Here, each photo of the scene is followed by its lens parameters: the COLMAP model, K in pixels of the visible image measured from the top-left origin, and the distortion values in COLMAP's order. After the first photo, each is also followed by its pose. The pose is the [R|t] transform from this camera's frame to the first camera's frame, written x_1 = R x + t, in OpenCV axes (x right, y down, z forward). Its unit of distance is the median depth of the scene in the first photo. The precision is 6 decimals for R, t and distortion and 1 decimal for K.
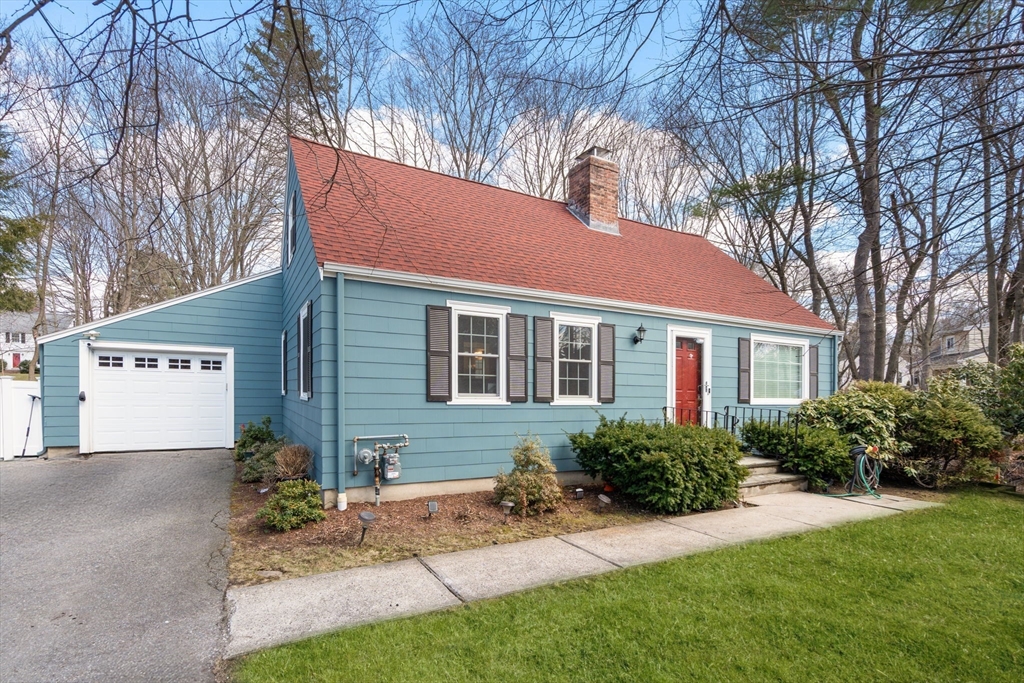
lens RADIAL K [[497.7, 0, 503.4], [0, 497.7, 386.8], [0, 0, 1]] dist [-0.002016, 0.000331]
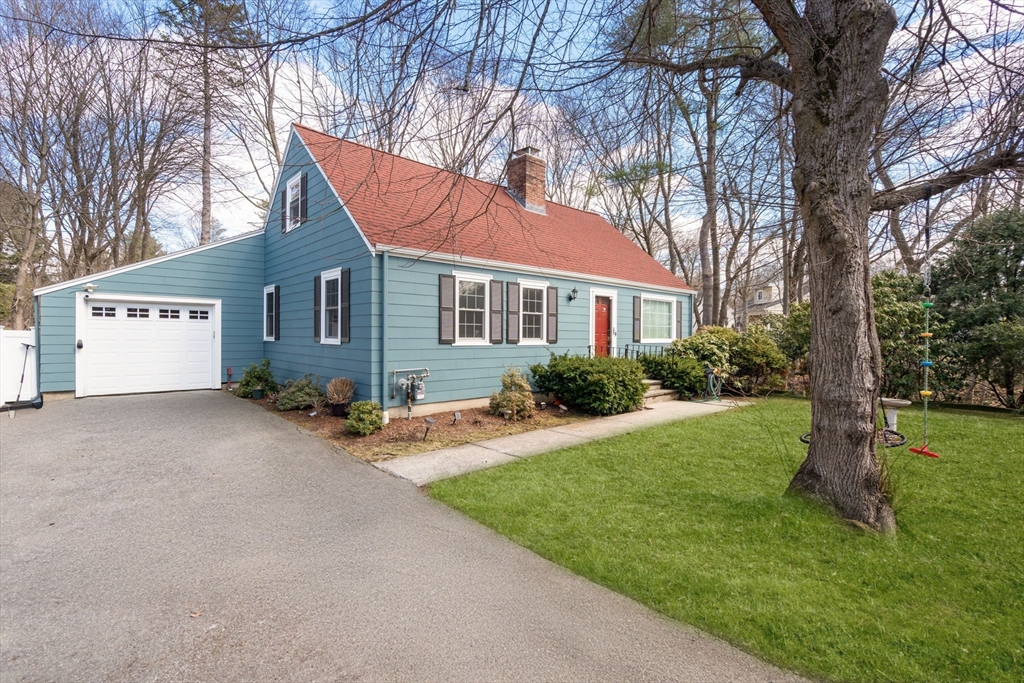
lens RADIAL K [[468.7, 0, 510.7], [0, 468.7, 338.0], [0, 0, 1]] dist [-0.009436, 0.002635]
pose [[0.970969, -0.011561, 0.238926, -0.208518], [0.007632, 0.999820, 0.017361, -0.005815], [-0.239084, -0.015033, 0.970883, -0.237310]]
